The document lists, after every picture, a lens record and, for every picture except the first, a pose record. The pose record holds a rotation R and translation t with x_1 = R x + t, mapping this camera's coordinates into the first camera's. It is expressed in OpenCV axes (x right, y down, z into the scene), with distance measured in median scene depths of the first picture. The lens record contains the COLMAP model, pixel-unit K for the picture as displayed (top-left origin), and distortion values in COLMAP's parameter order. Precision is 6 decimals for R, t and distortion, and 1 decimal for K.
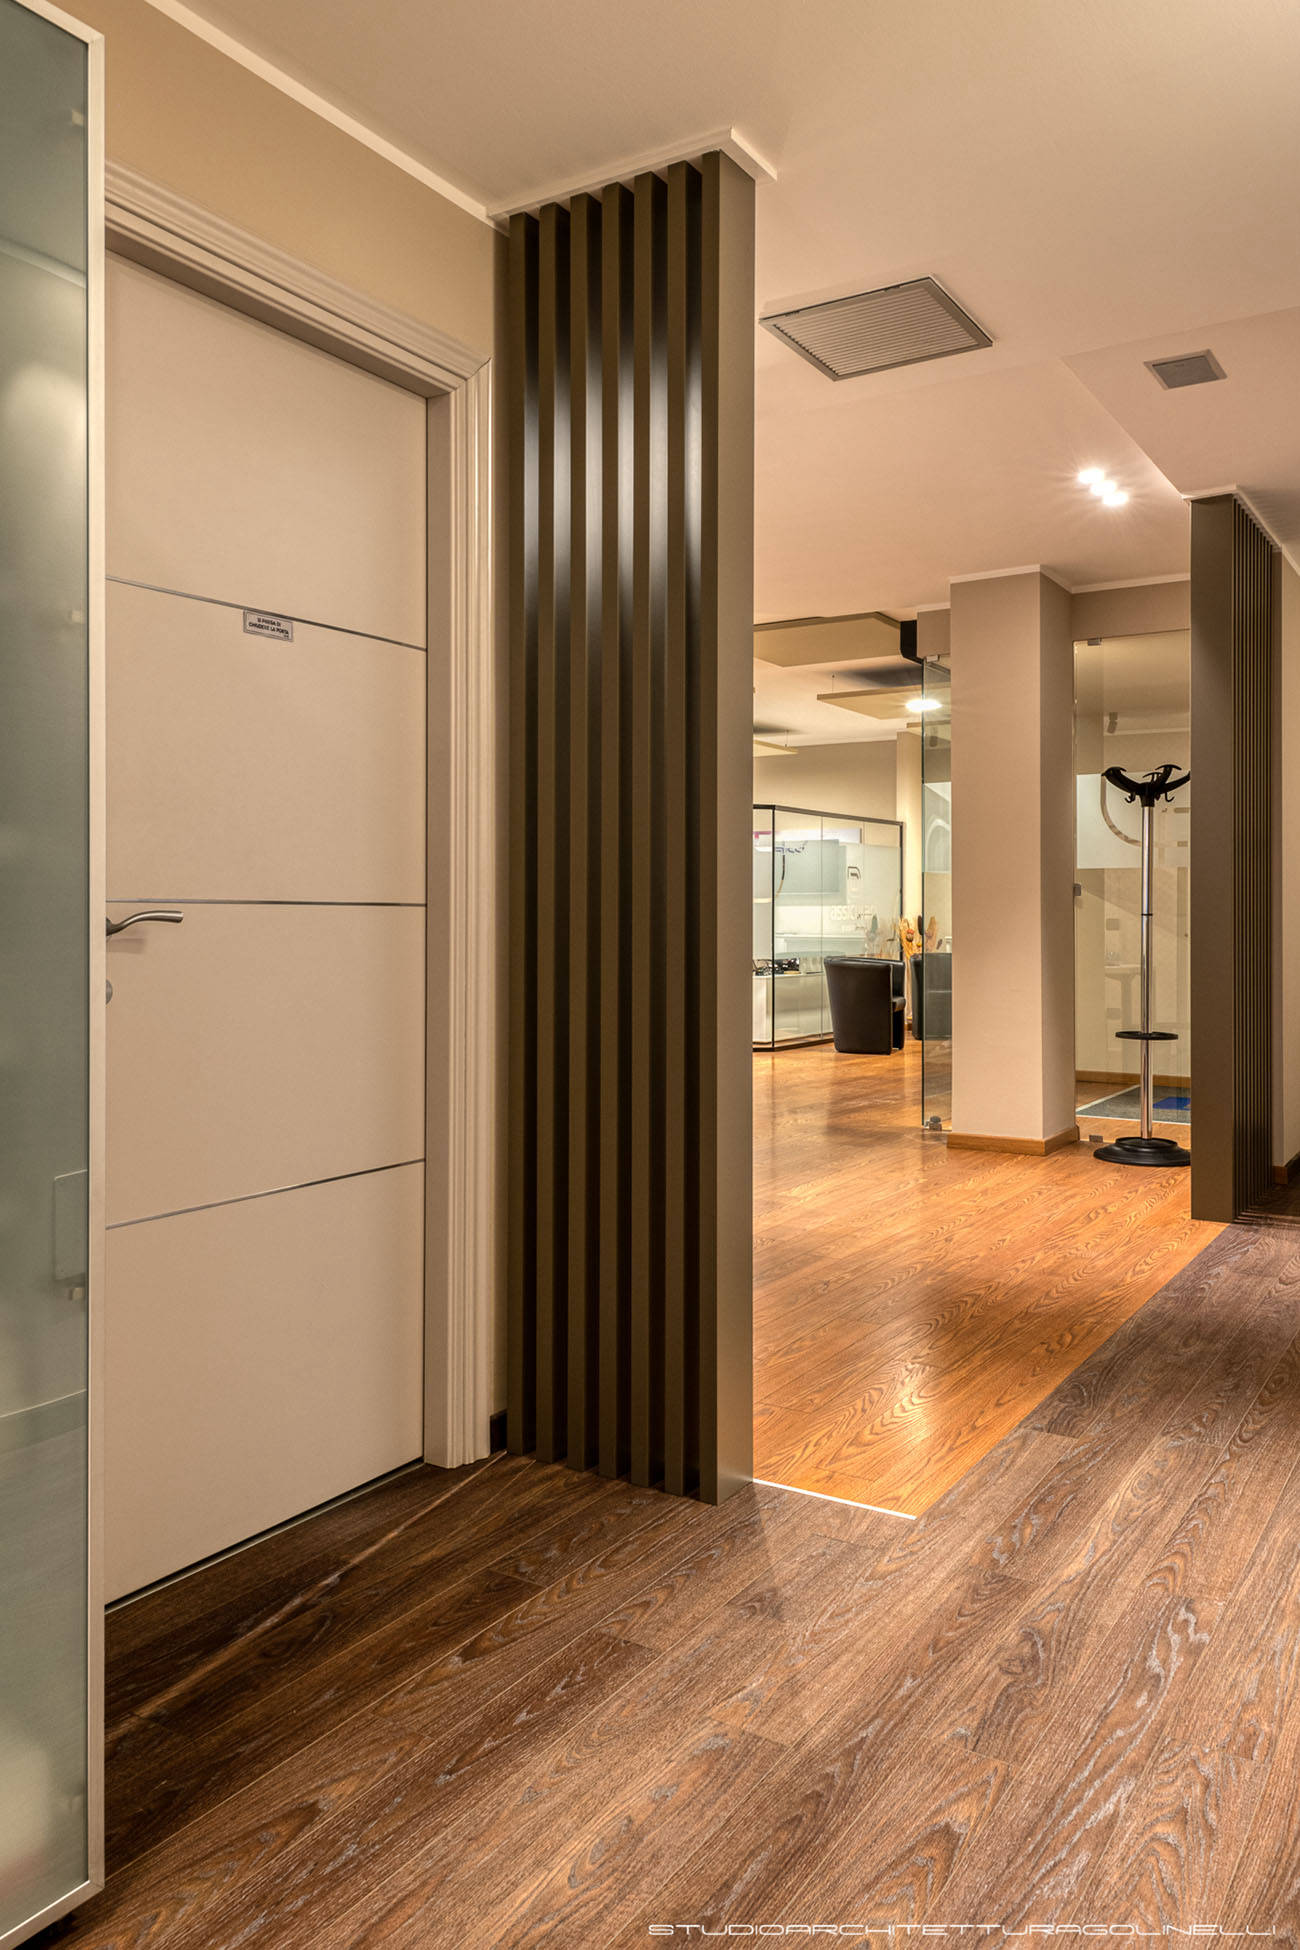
lens RADIAL K [[1351.5, 0, 663.6], [0, 1351.5, 919.5], [0, 0, 1]] dist [0.032535, -0.023802]
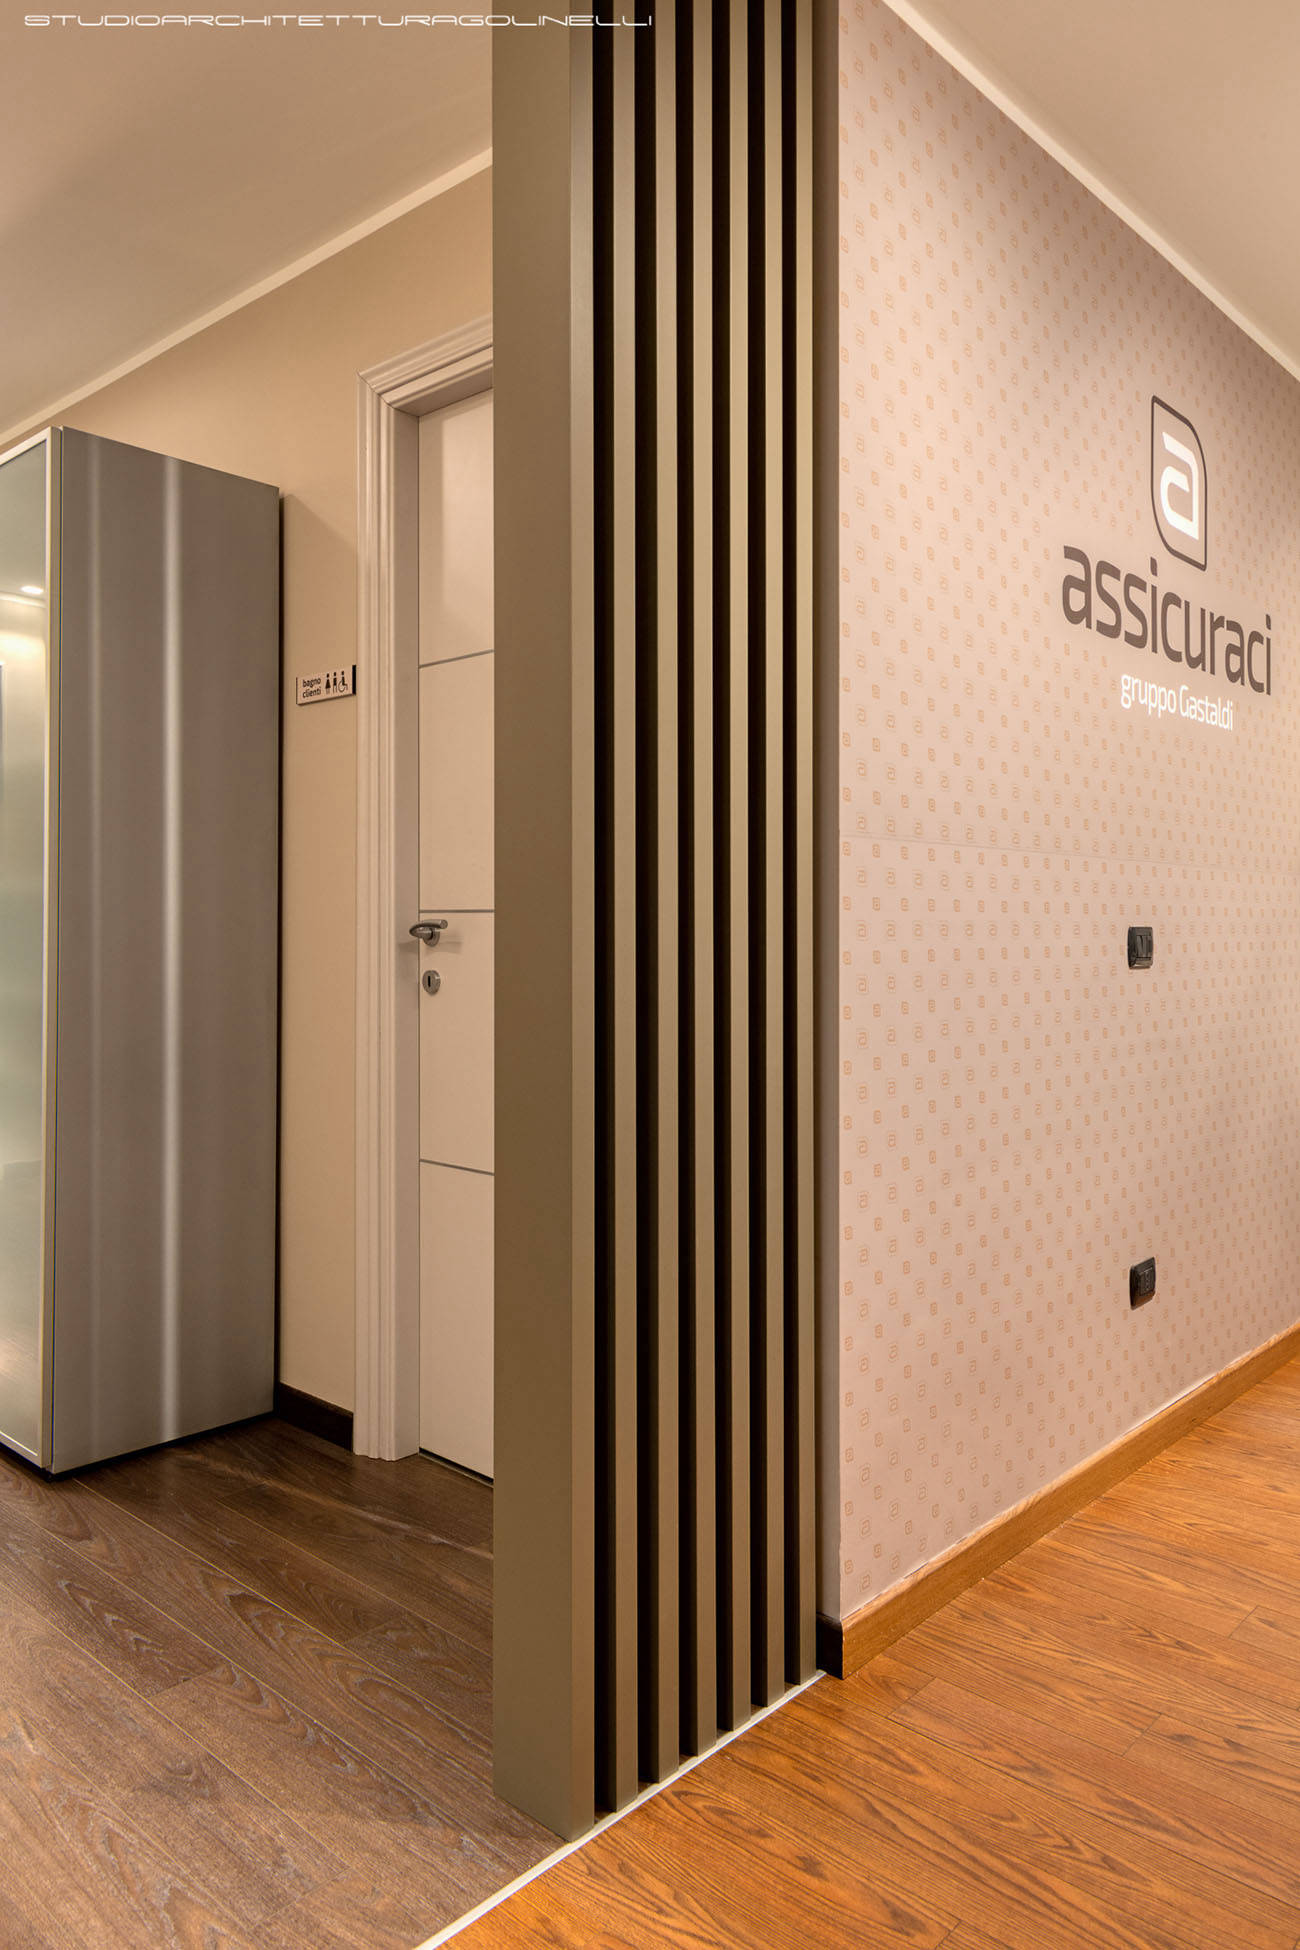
lens RADIAL K [[1351.5, 0, 663.6], [0, 1351.5, 919.5], [0, 0, 1]] dist [0.032535, -0.023802]
pose [[-0.165315, -0.003649, -0.986234, 0.633204], [0.005733, 0.999973, -0.004661, 0.000660], [0.986224, -0.006424, -0.165289, 1.089802]]
